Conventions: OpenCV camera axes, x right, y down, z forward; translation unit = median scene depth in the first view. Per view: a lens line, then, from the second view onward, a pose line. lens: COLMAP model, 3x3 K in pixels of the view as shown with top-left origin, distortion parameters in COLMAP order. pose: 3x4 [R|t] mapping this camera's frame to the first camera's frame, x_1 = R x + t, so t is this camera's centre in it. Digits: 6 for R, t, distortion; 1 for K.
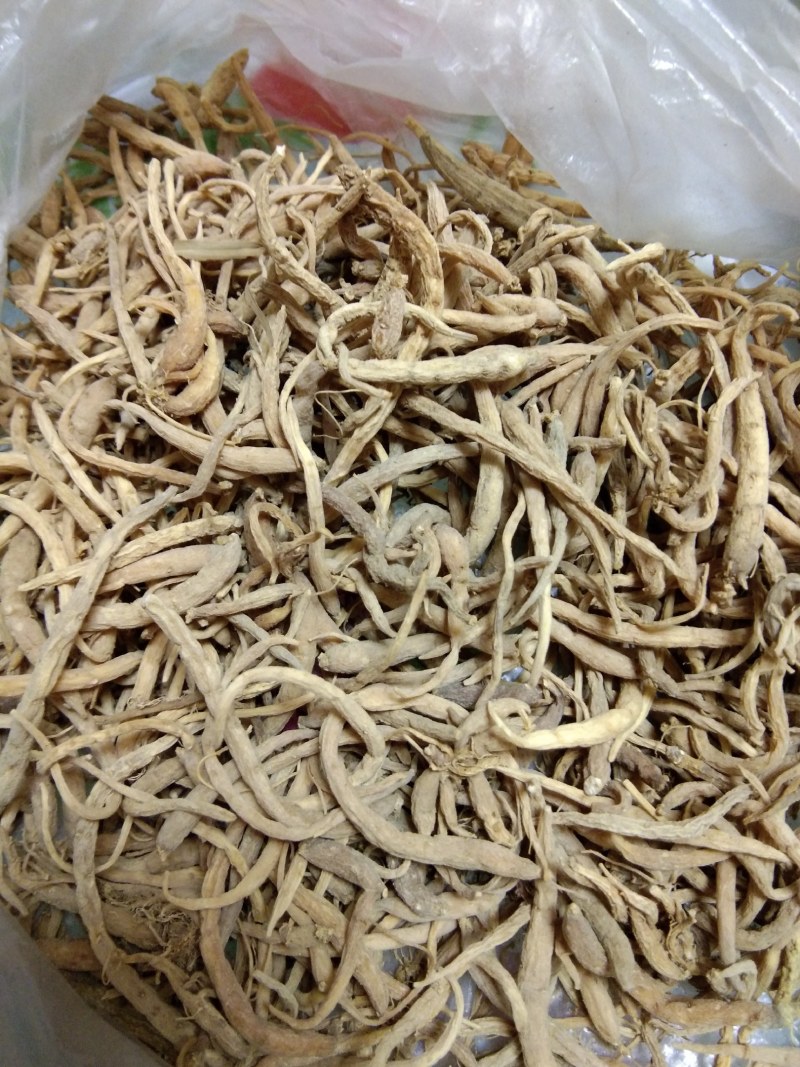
lens RADIAL K [[851.9, 0, 395.6], [0, 851.9, 531.6], [0, 0, 1]] dist [0.105014, -0.200993]
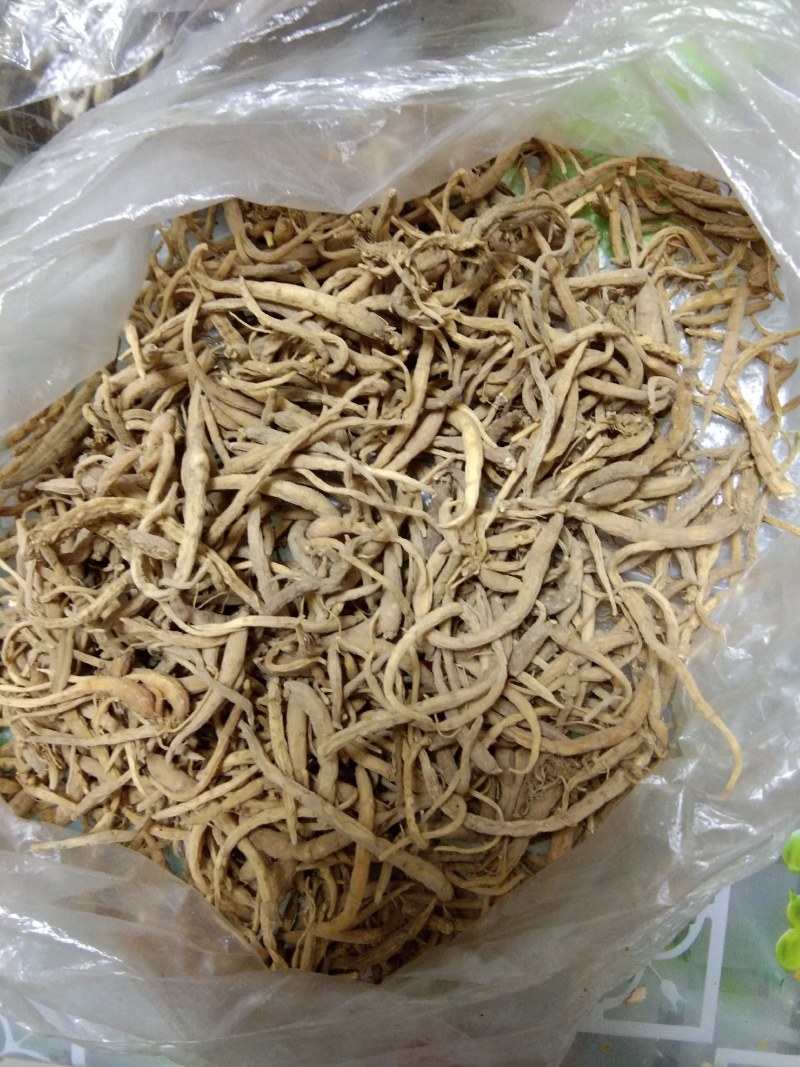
lens RADIAL K [[851.9, 0, 395.6], [0, 851.9, 531.6], [0, 0, 1]] dist [0.105014, -0.200993]
pose [[0.191066, -0.981543, 0.008256, 0.069922], [0.973239, 0.190530, 0.128465, -0.046099], [-0.127667, -0.016510, 0.991680, -0.357568]]
